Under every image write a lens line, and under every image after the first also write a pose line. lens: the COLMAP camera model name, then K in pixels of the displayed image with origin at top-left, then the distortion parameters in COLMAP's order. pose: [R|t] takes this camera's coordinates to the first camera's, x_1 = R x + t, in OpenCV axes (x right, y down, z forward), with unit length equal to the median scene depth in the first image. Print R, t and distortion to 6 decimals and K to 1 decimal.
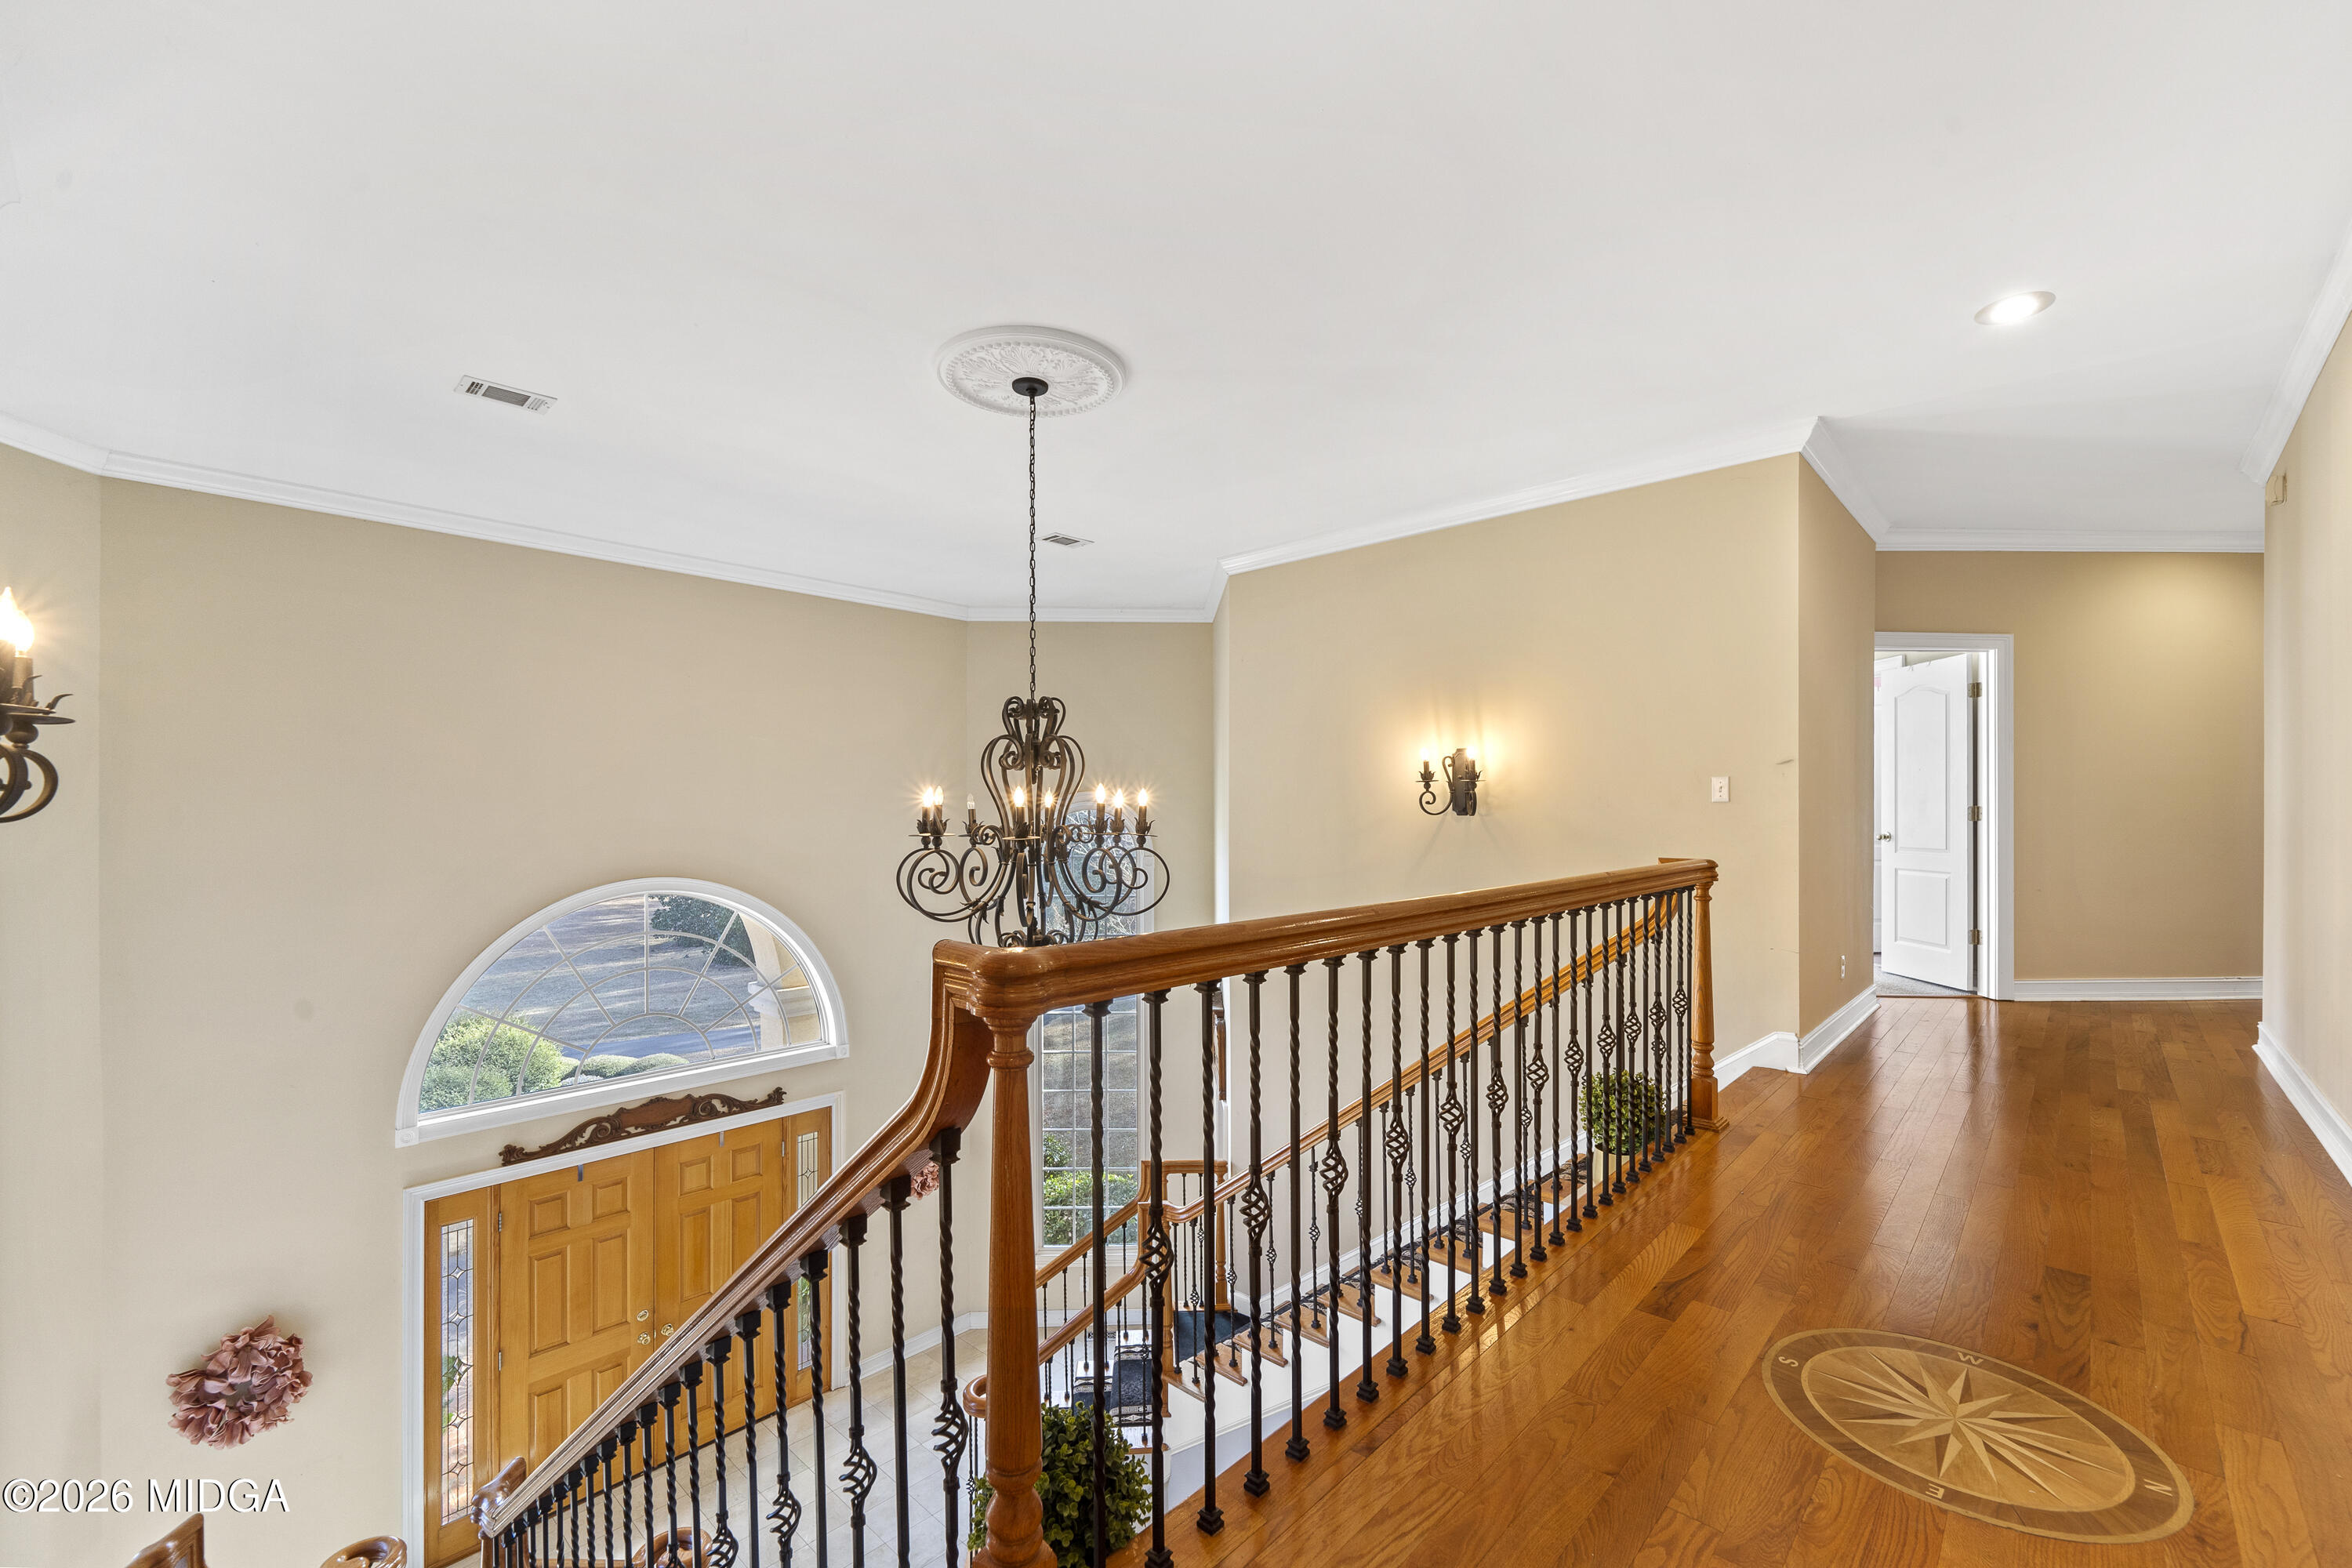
lens RADIAL K [[951.9, 0, 1181.6], [0, 951.9, 808.3], [0, 0, 1]] dist [-0.001876, 0.000865]
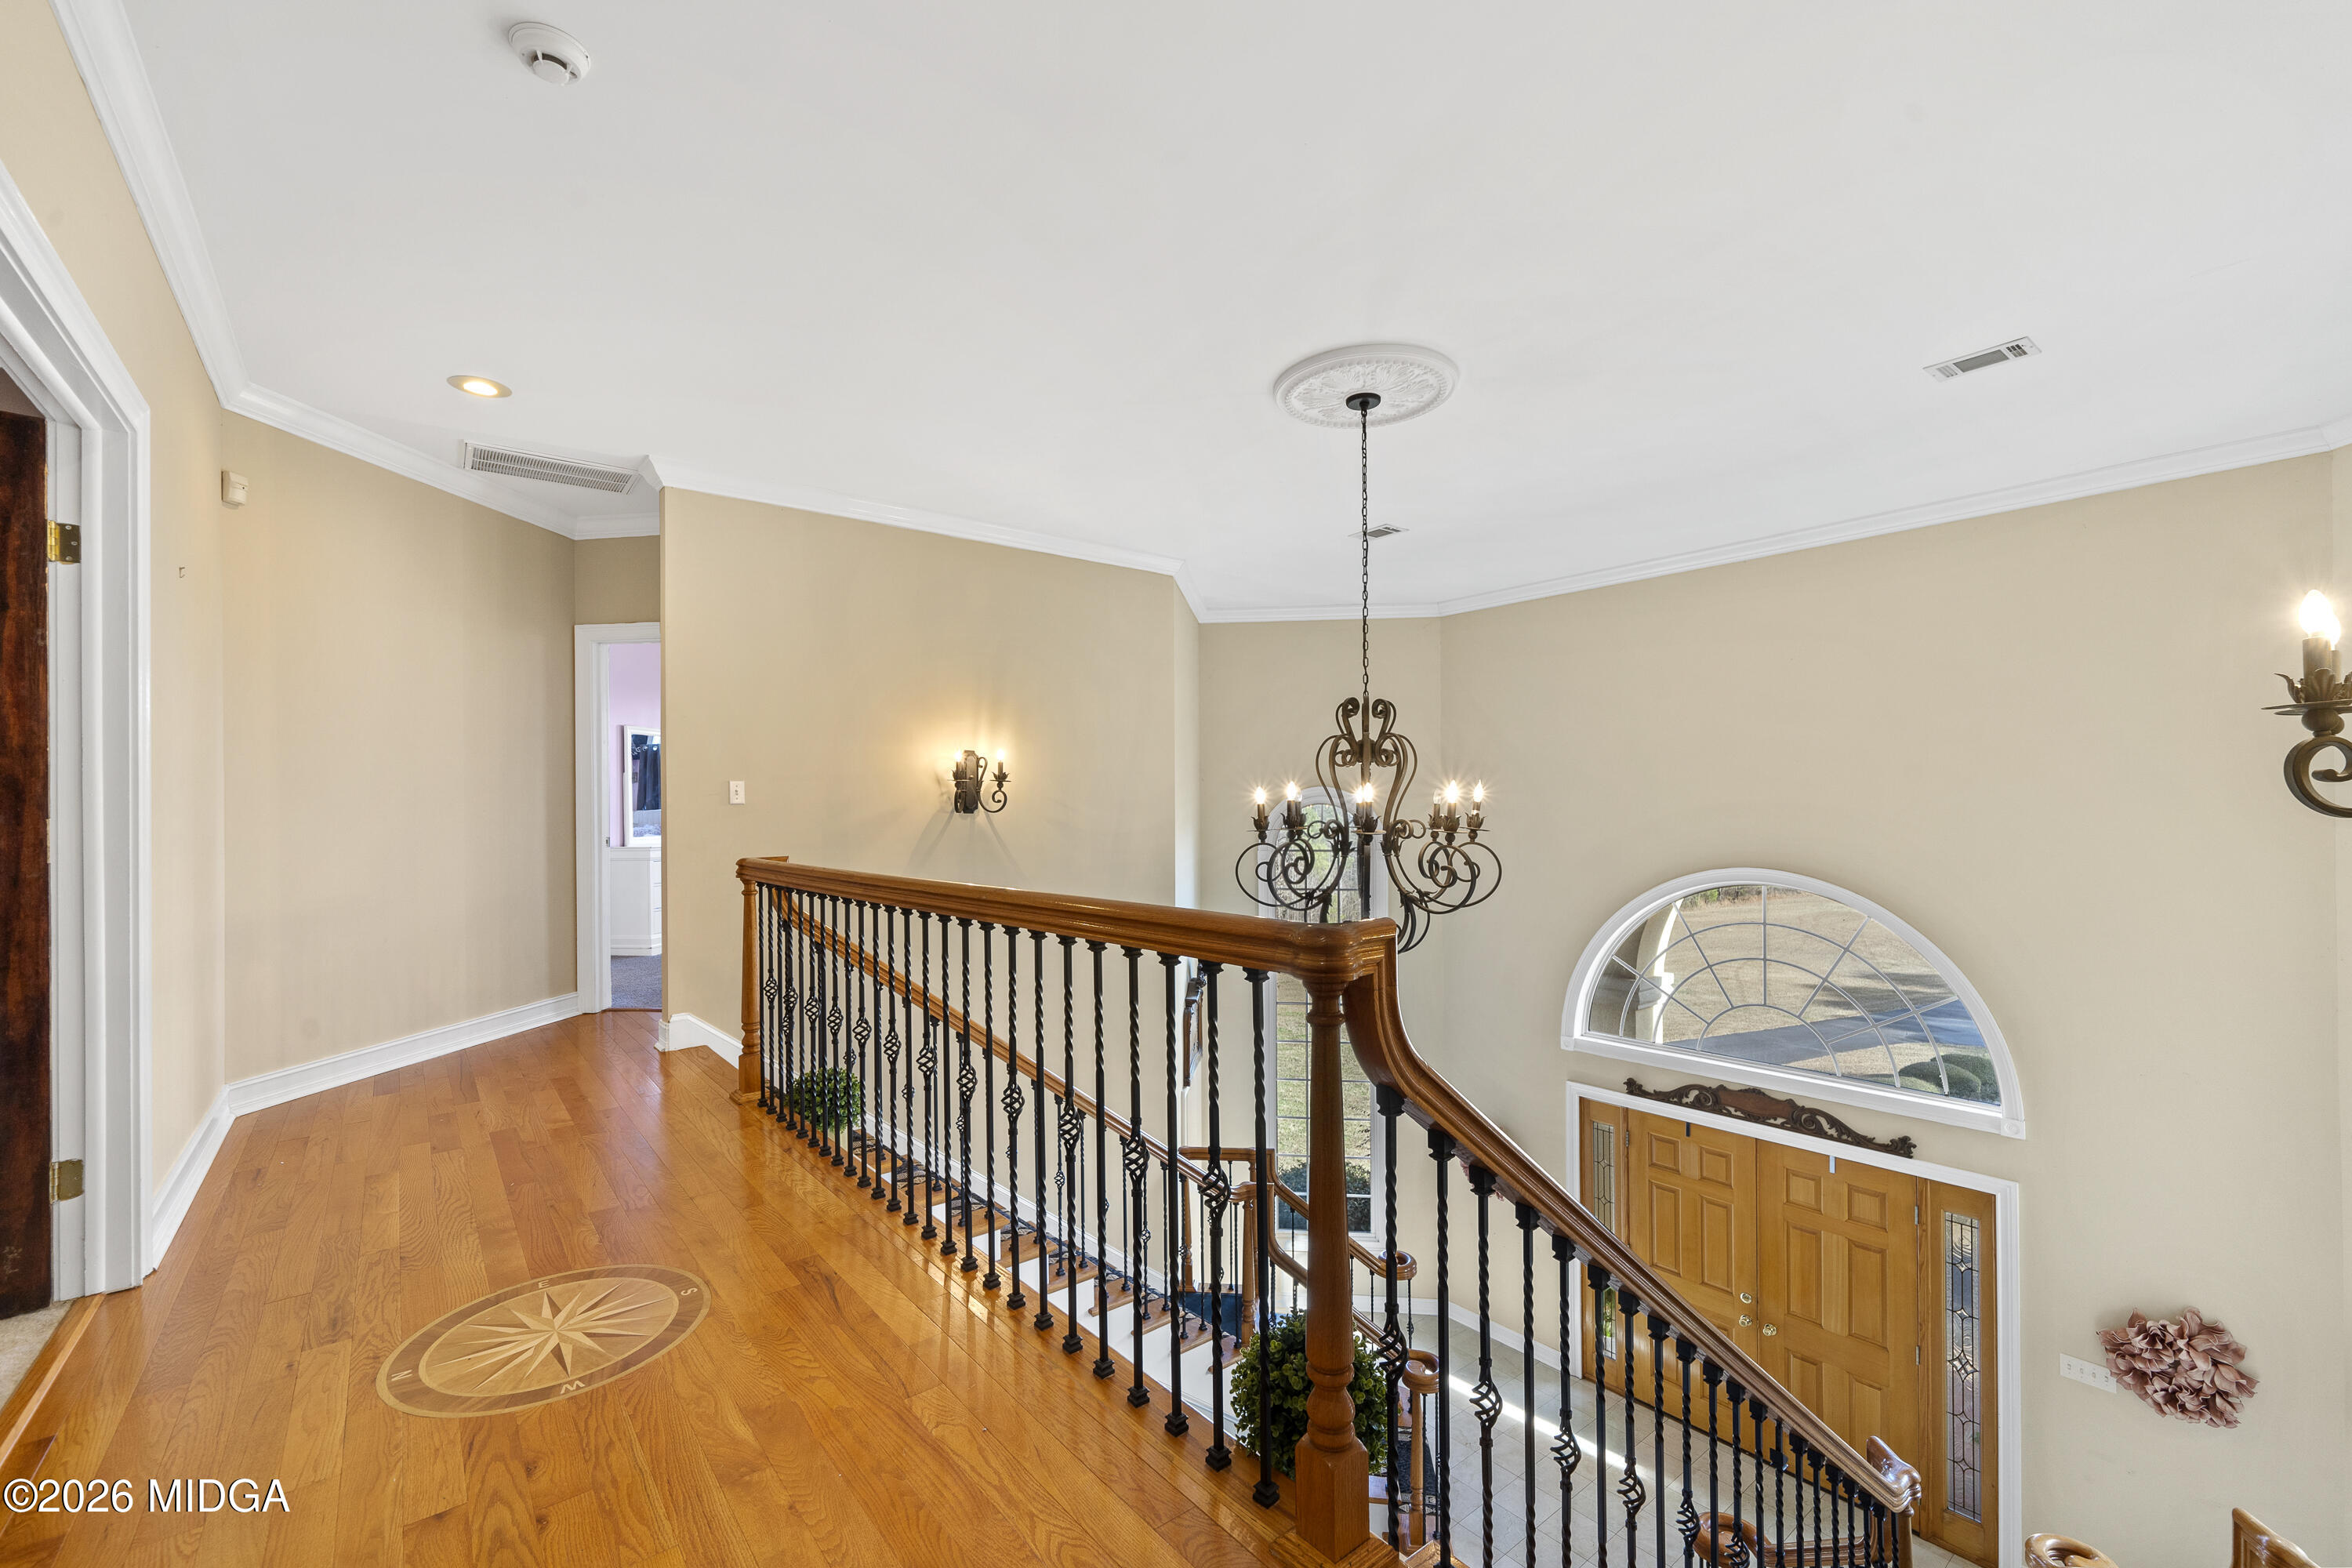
lens RADIAL K [[951.9, 0, 1178.7], [0, 951.9, 789.4], [0, 0, 1]] dist [-0.001876, 0.000865]
pose [[-0.112190, -0.014775, -0.993577, 0.579589], [0.009483, 0.999828, -0.015939, 0.000199], [0.993642, -0.011210, -0.112031, 0.579530]]
